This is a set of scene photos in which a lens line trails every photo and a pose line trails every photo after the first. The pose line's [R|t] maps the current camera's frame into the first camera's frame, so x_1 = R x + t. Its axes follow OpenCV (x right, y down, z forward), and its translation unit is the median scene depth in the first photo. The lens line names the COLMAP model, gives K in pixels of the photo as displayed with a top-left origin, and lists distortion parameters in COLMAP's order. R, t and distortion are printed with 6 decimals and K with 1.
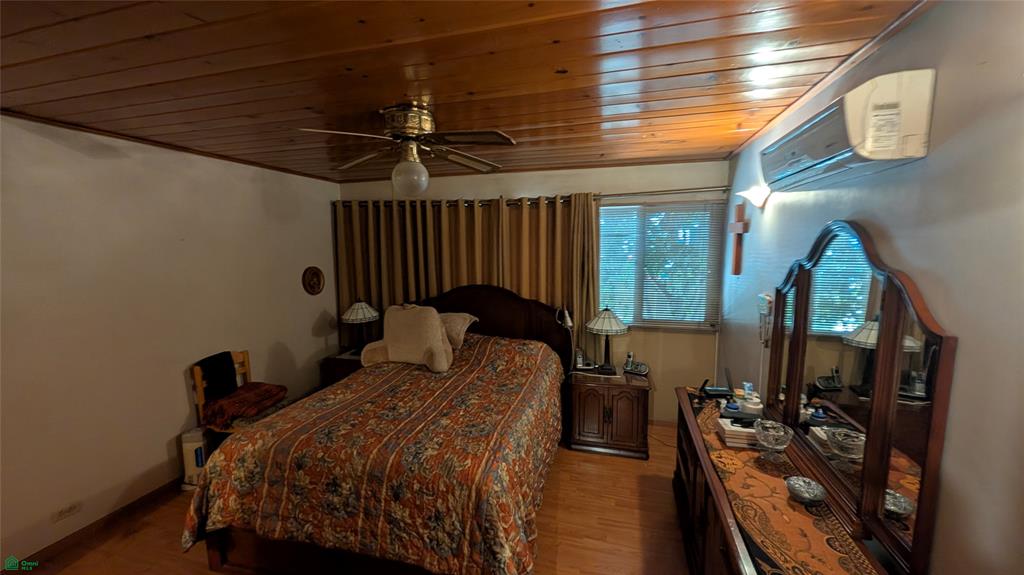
lens RADIAL K [[386.7, 0, 511.2], [0, 386.7, 290.0], [0, 0, 1]] dist [0.001998, 0.000202]
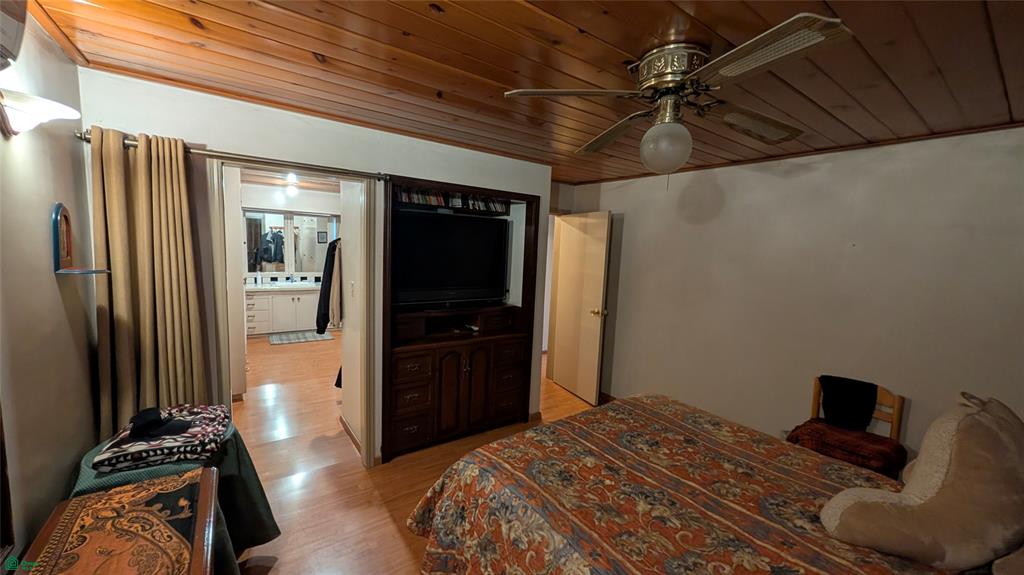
lens RADIAL K [[386.7, 0, 511.2], [0, 386.7, 290.0], [0, 0, 1]] dist [0.001998, 0.000202]
pose [[-0.628685, 0.068389, -0.774647, 0.450798], [-0.128872, 0.973190, 0.190507, -0.111193], [0.766907, 0.219599, -0.603017, 1.124076]]
